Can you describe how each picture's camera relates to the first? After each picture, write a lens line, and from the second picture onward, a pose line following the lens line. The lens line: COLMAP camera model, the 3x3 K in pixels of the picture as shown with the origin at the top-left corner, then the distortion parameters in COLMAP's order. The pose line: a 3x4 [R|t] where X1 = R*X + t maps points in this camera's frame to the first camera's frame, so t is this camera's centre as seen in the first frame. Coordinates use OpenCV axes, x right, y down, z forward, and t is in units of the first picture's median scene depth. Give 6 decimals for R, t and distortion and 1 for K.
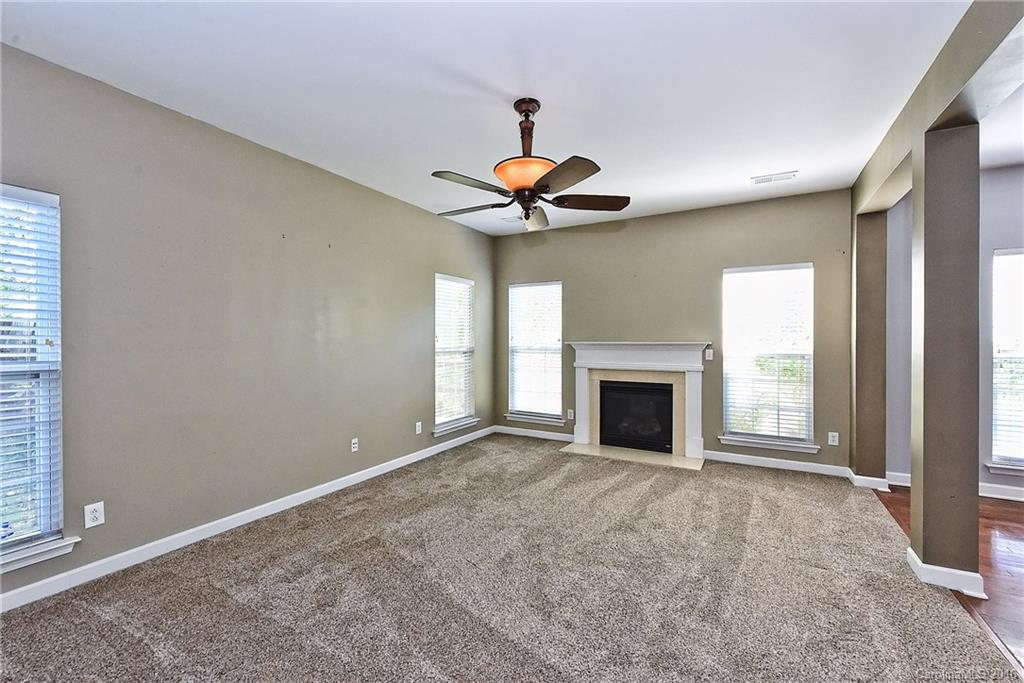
lens RADIAL K [[426.9, 0, 506.5], [0, 426.9, 346.2], [0, 0, 1]] dist [-0.000172, -0.000196]
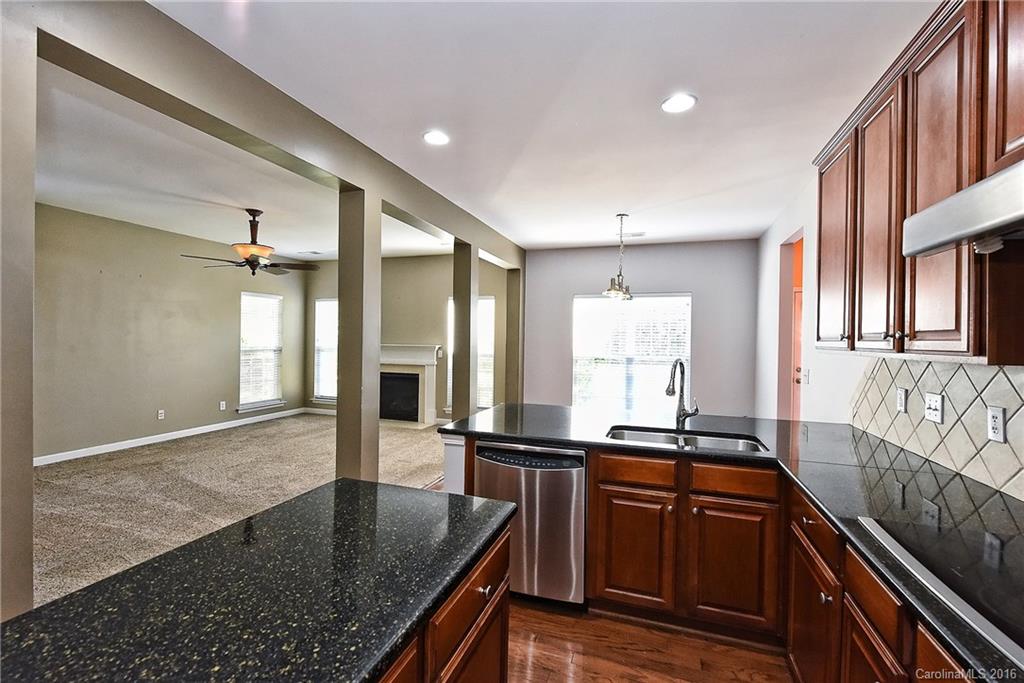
lens RADIAL K [[444.0, 0, 505.4], [0, 444.0, 345.3], [0, 0, 1]] dist [0.001535, -0.000134]
pose [[0.980745, 0.014221, 0.194775, 0.383657], [-0.013718, 0.999898, -0.003931, -0.007186], [-0.194811, 0.001184, 0.980840, -0.543151]]
